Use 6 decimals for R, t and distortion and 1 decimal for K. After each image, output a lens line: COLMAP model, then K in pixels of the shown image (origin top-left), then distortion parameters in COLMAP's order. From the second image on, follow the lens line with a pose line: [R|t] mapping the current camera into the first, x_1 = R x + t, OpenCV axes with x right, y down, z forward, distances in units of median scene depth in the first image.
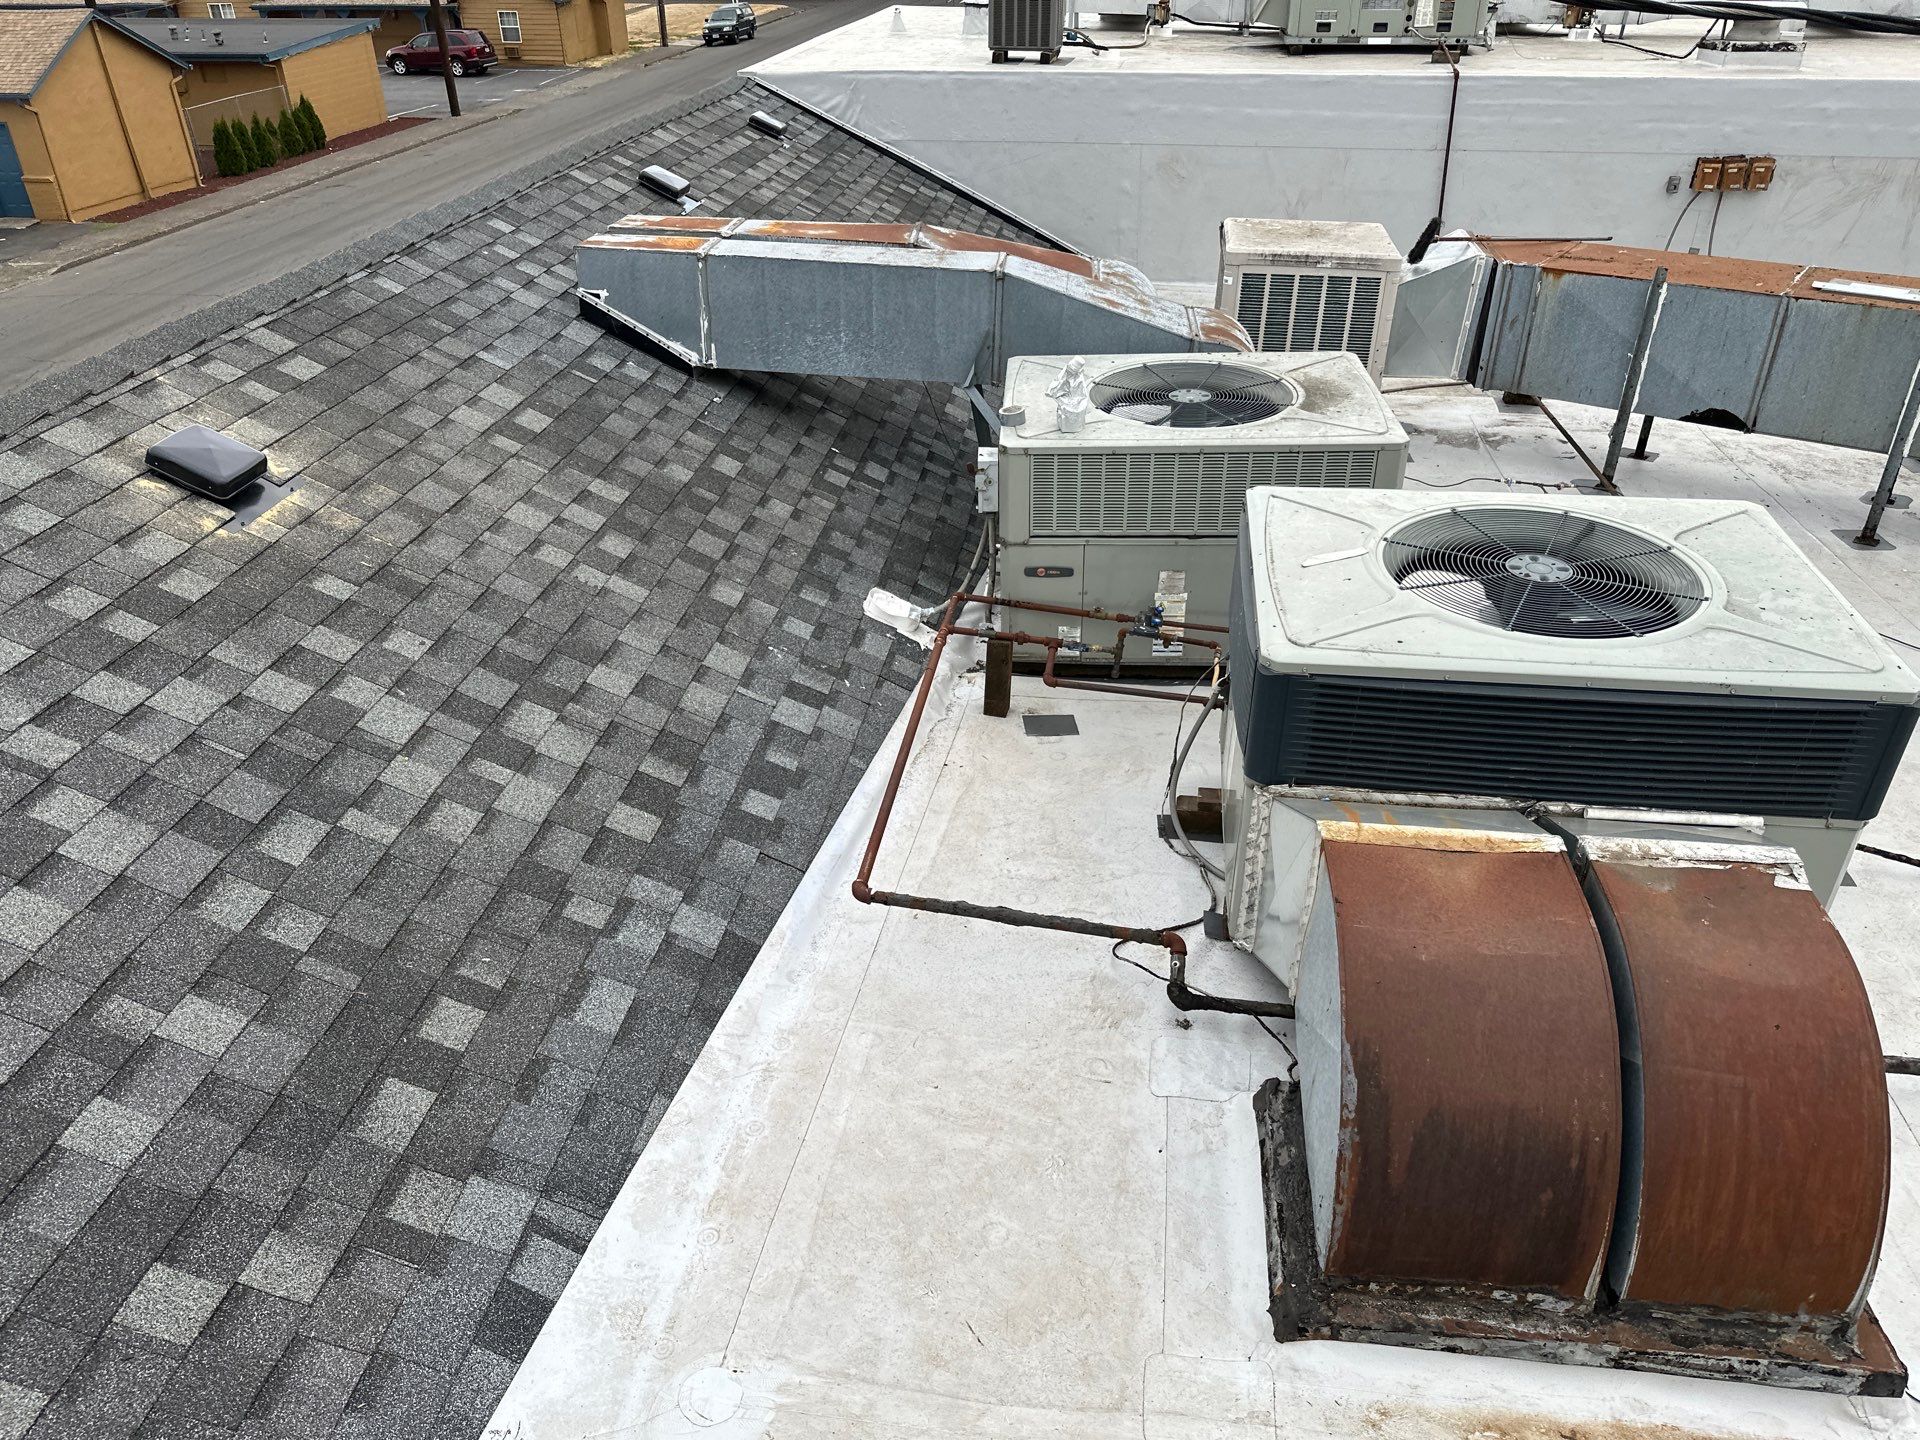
lens RADIAL K [[1362.3, 0, 993.5], [0, 1362.3, 724.0], [0, 0, 1]] dist [0.046614, -0.052155]
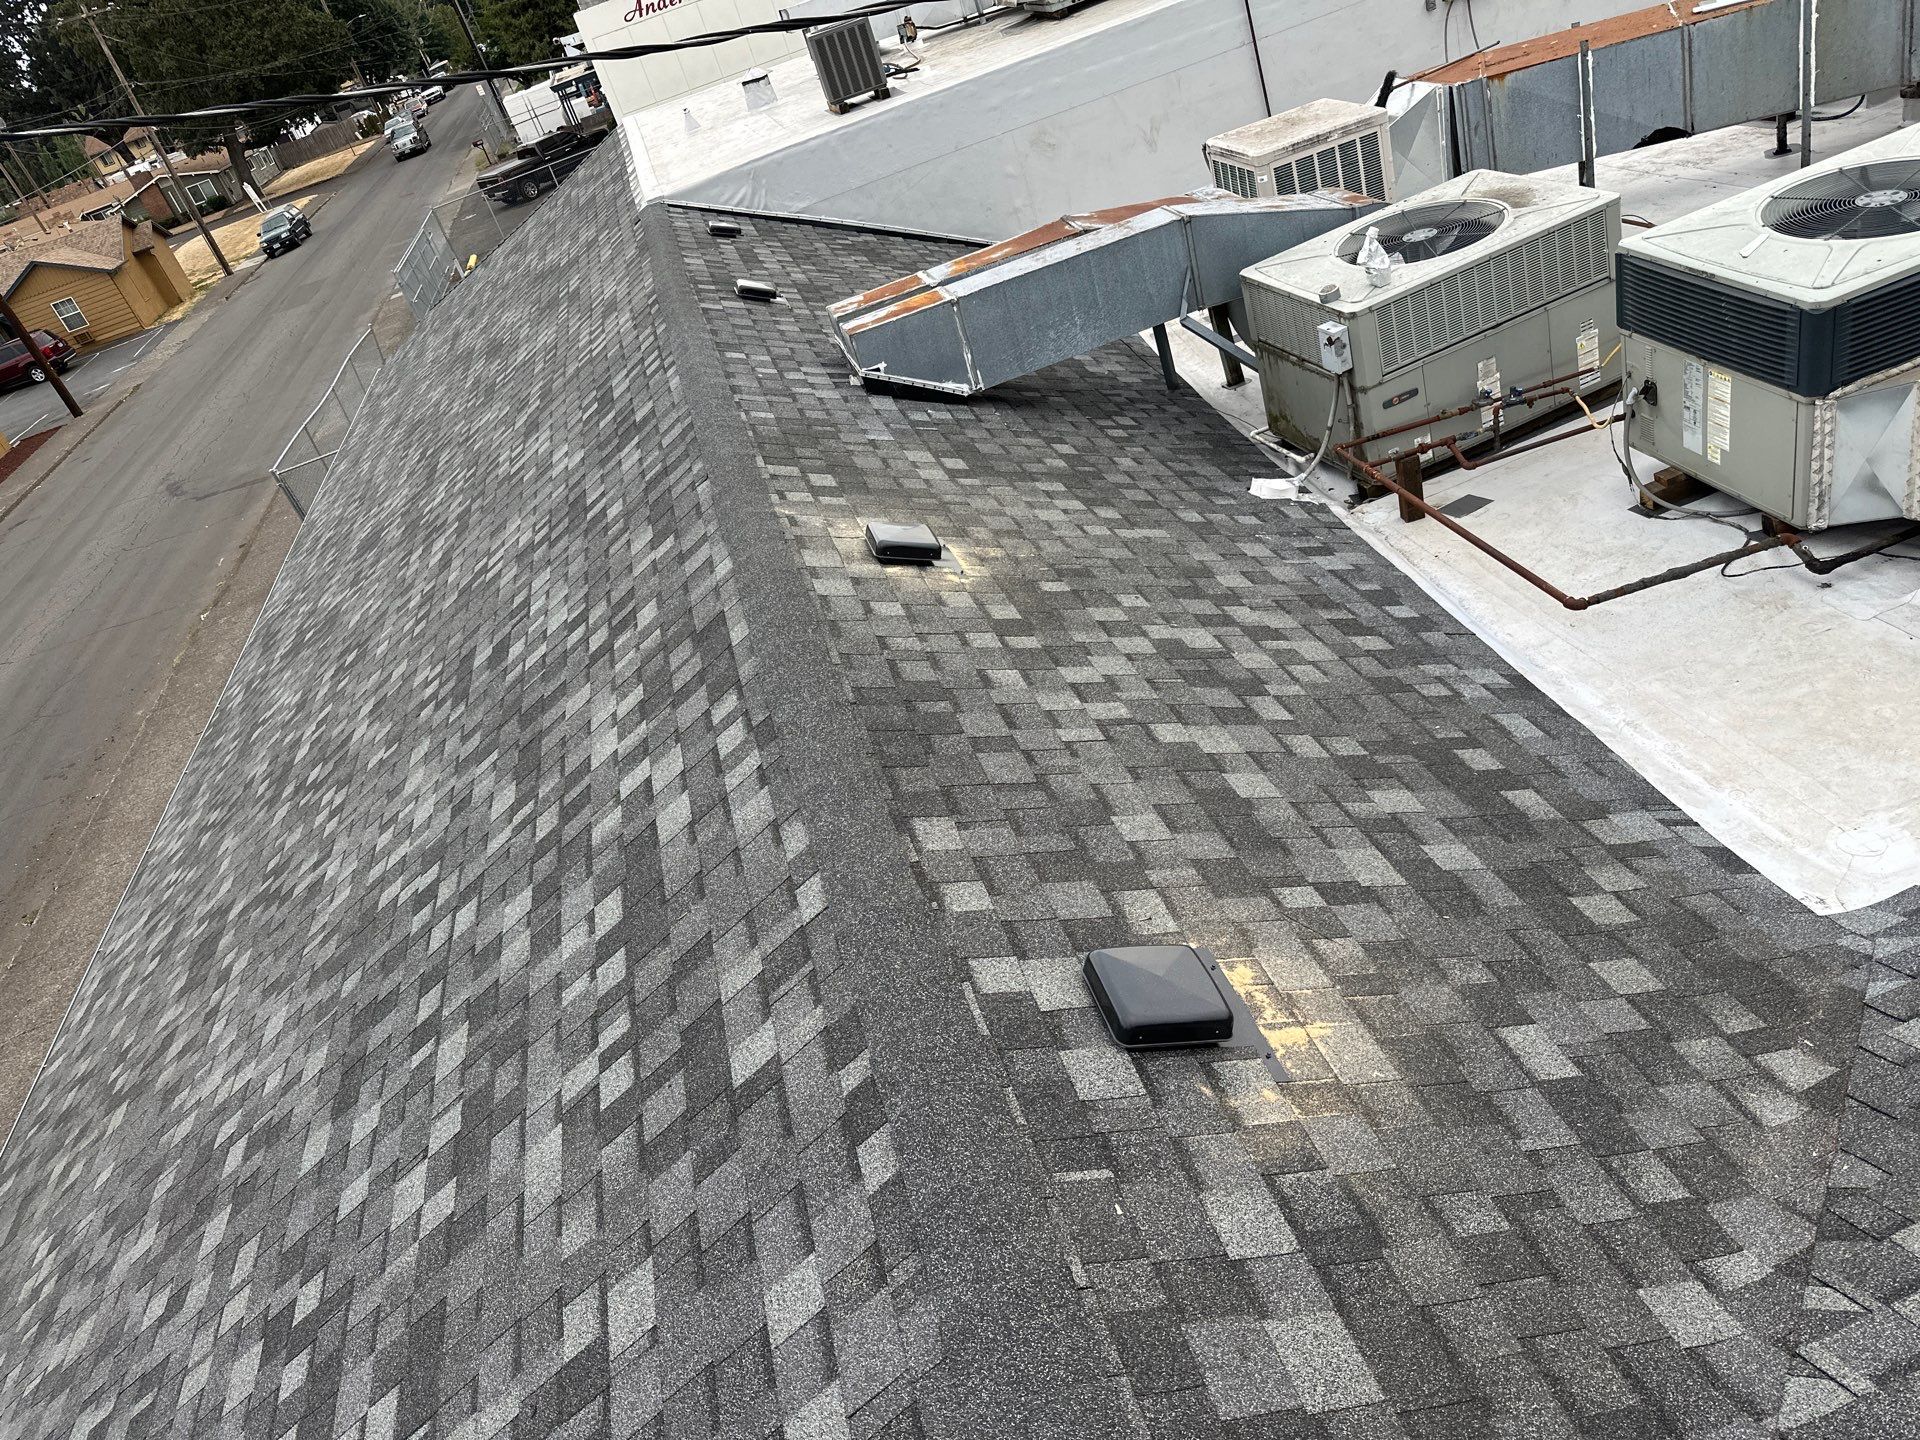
lens RADIAL K [[1346.6, 0, 962.6], [0, 1346.6, 773.7], [0, 0, 1]] dist [0.044306, -0.045927]
pose [[0.889091, -0.427768, 0.162887, -0.485576], [0.425553, 0.903548, 0.050056, -0.024698], [-0.168589, 0.024813, 0.985374, -0.118444]]
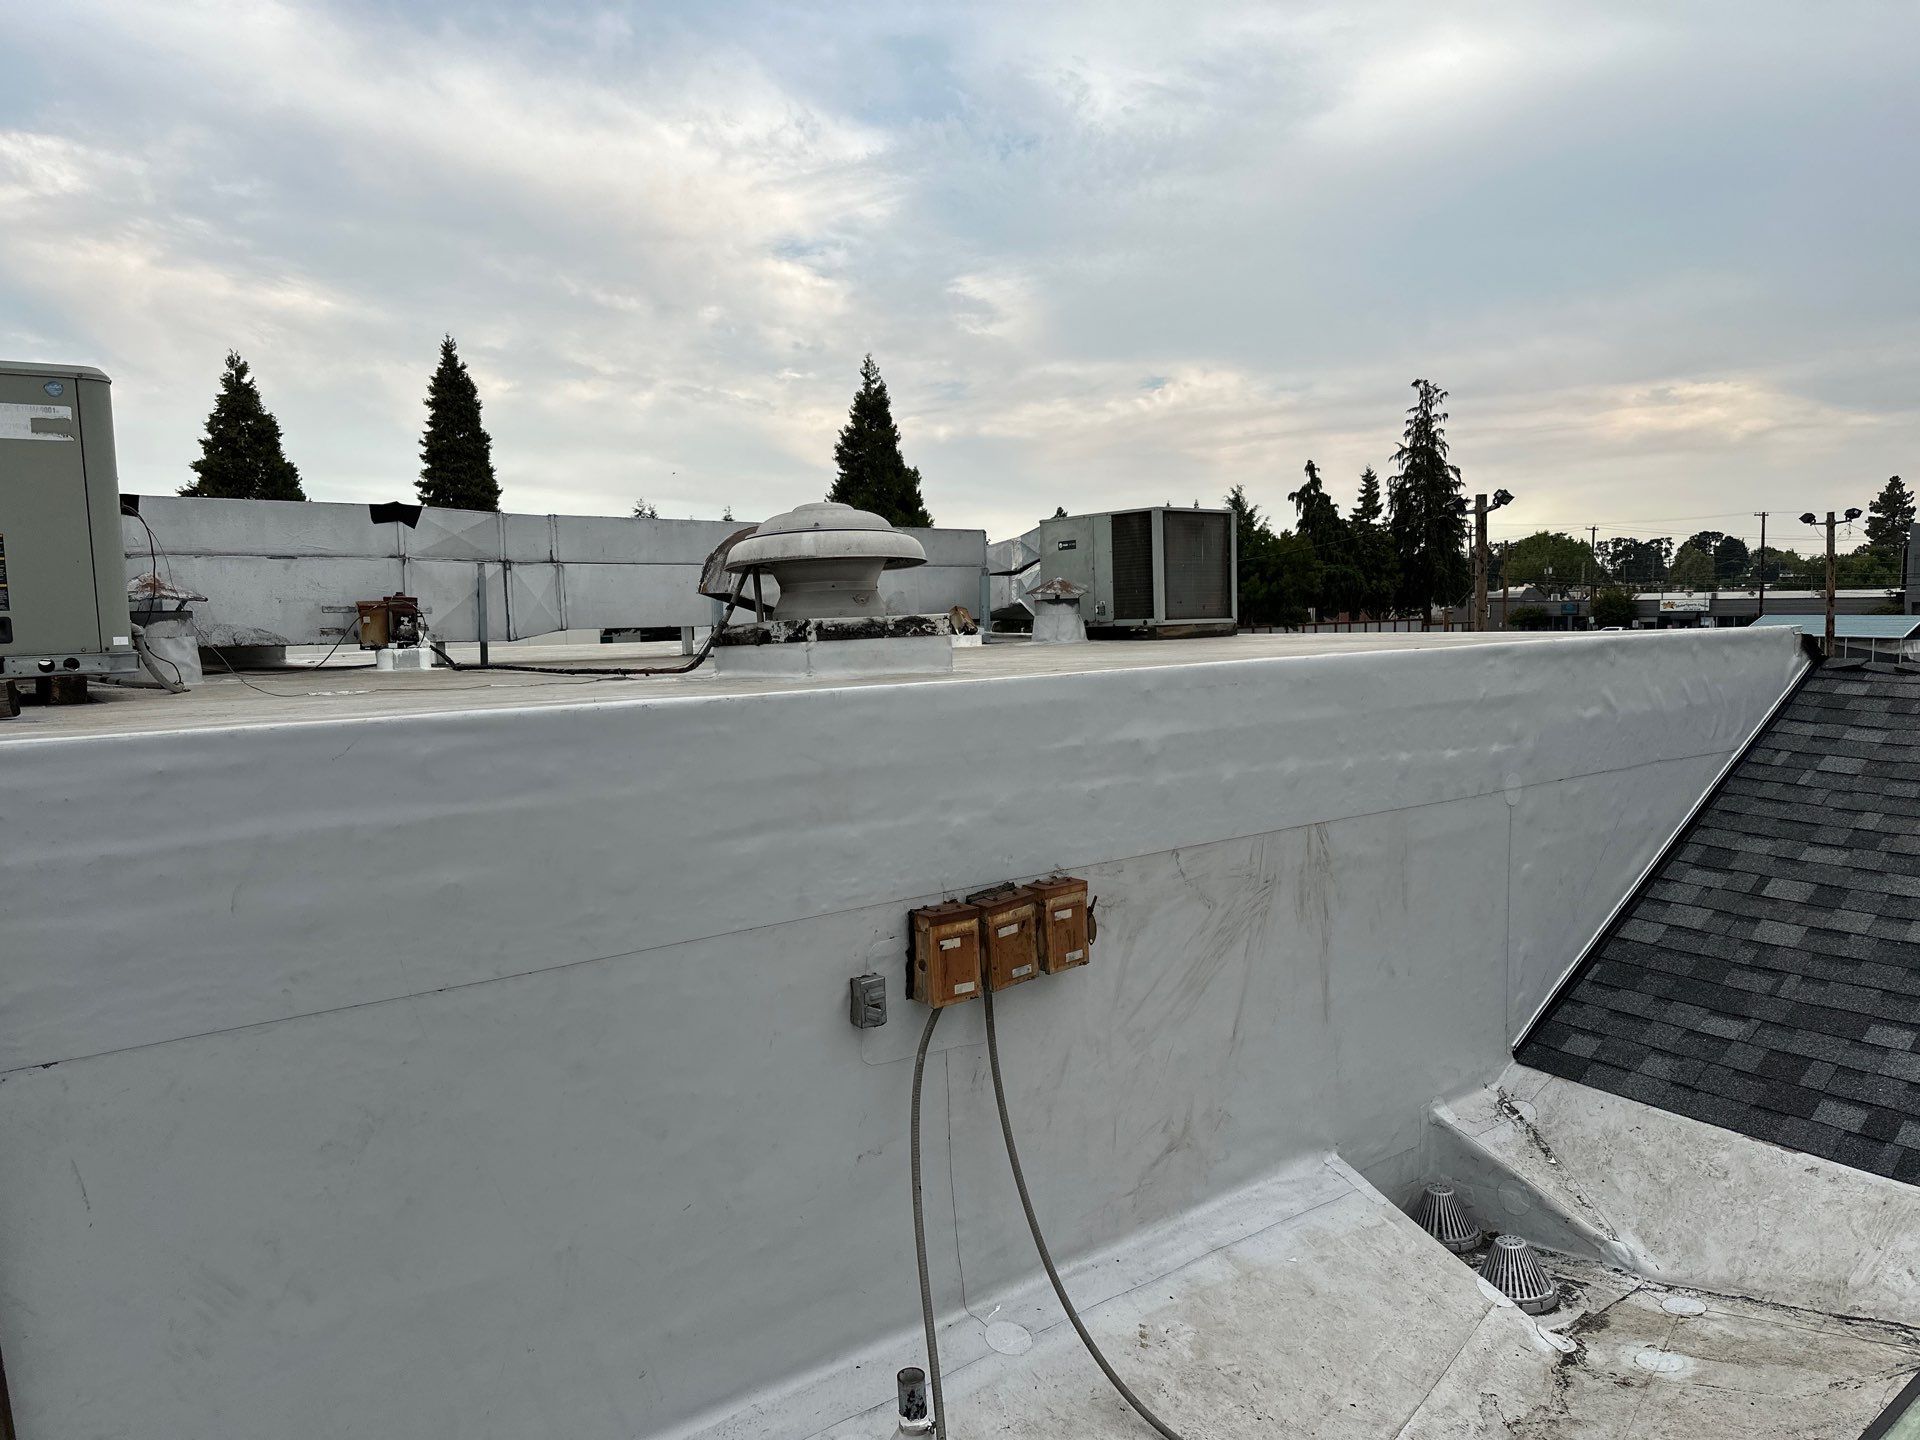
lens RADIAL K [[1347.7, 0, 964.4], [0, 1347.7, 746.3], [0, 0, 1]] dist [0.052045, -0.053627]
pose [[0.710224, -0.089279, 0.698291, 0.423523], [0.382921, 0.881342, -0.276782, -0.490720], [-0.590722, 0.463968, 0.660137, 1.064666]]
